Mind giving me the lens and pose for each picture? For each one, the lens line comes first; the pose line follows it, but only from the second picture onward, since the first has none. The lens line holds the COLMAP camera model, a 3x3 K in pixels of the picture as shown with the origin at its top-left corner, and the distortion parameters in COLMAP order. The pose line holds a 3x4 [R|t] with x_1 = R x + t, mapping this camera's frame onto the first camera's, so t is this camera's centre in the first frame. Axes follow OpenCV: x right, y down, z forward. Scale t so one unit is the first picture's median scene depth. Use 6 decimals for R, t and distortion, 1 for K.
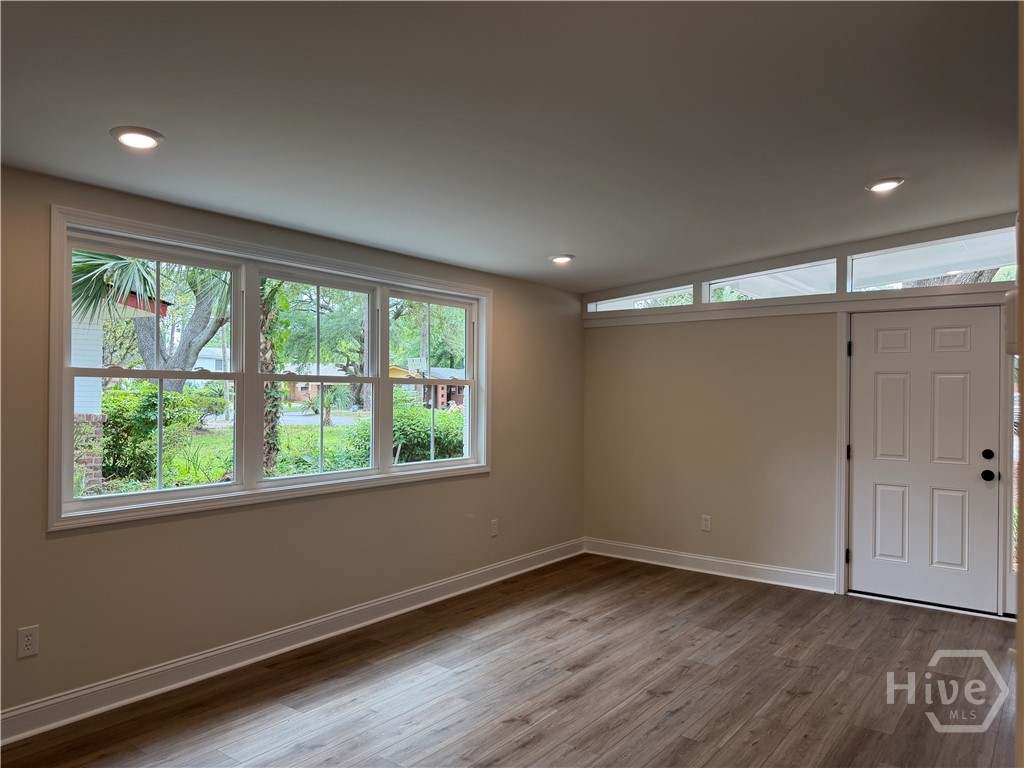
lens RADIAL K [[726.3, 0, 516.7], [0, 726.3, 391.5], [0, 0, 1]] dist [0.018102, -0.008659]
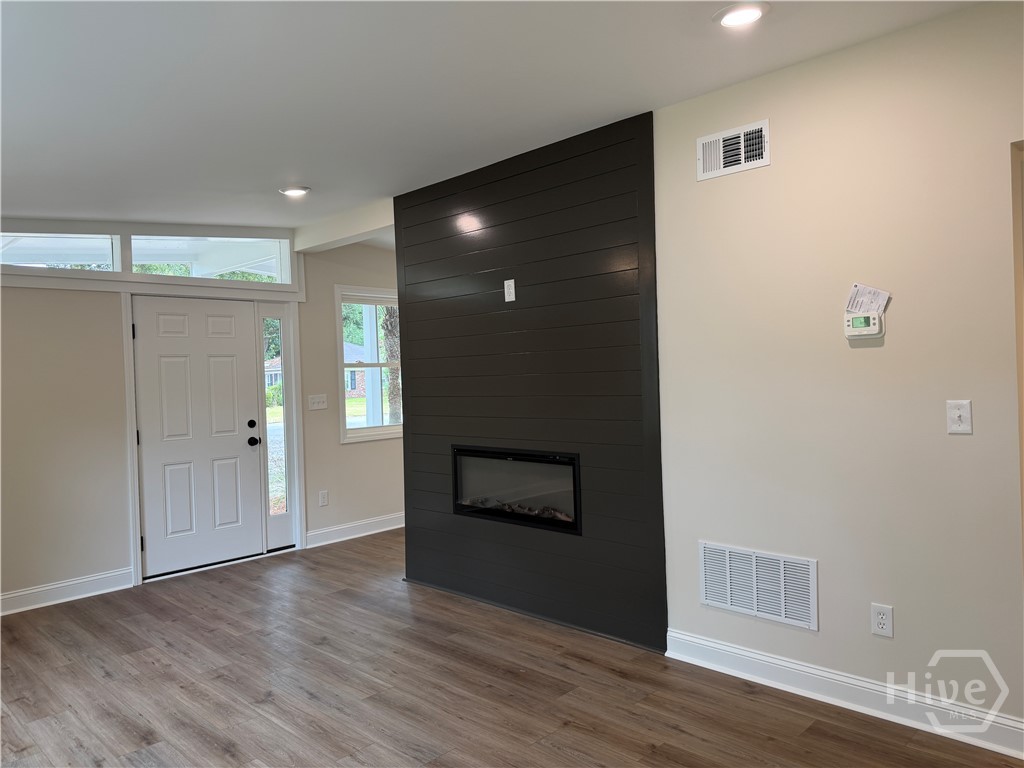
lens RADIAL K [[726.3, 0, 516.4], [0, 726.3, 383.3], [0, 0, 1]] dist [0.018102, -0.008659]
pose [[0.126226, -0.027608, 0.991617, -0.540267], [0.029889, 0.999265, 0.024016, 0.003686], [-0.991551, 0.026607, 0.126958, 0.453559]]
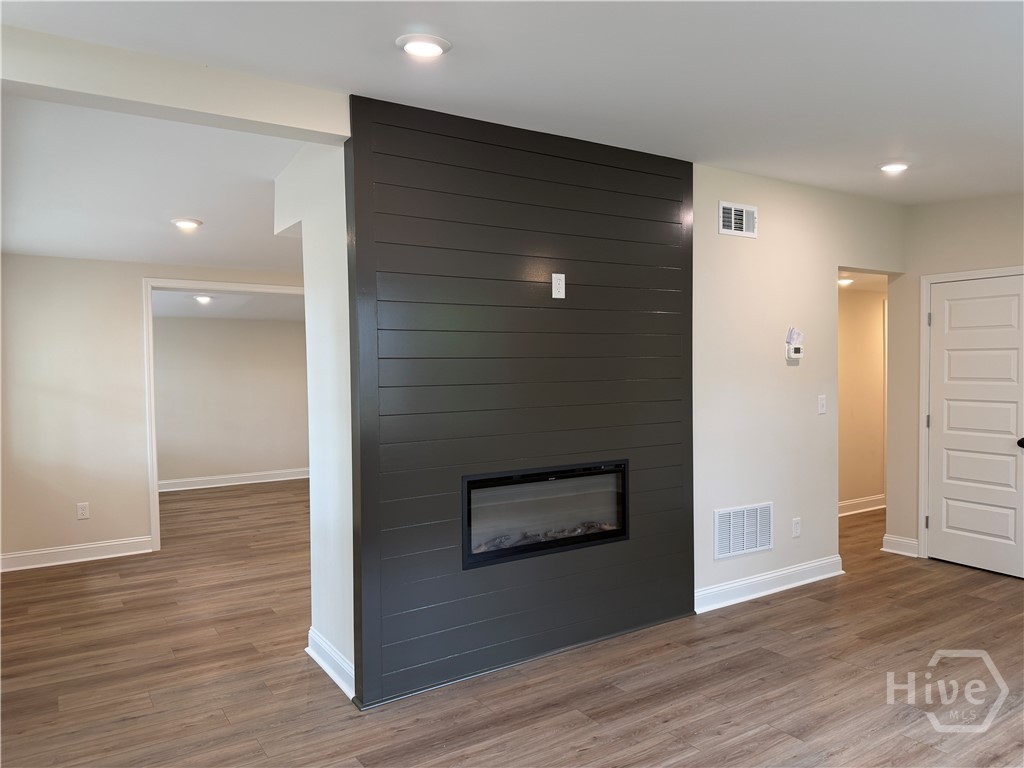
lens RADIAL K [[726.3, 0, 516.6], [0, 726.3, 384.2], [0, 0, 1]] dist [0.018102, -0.008659]
pose [[-0.942327, -0.002900, 0.334682, 0.184529], [0.003994, 0.999794, 0.019909, 0.001282], [-0.334670, 0.020097, -0.942121, 1.405411]]
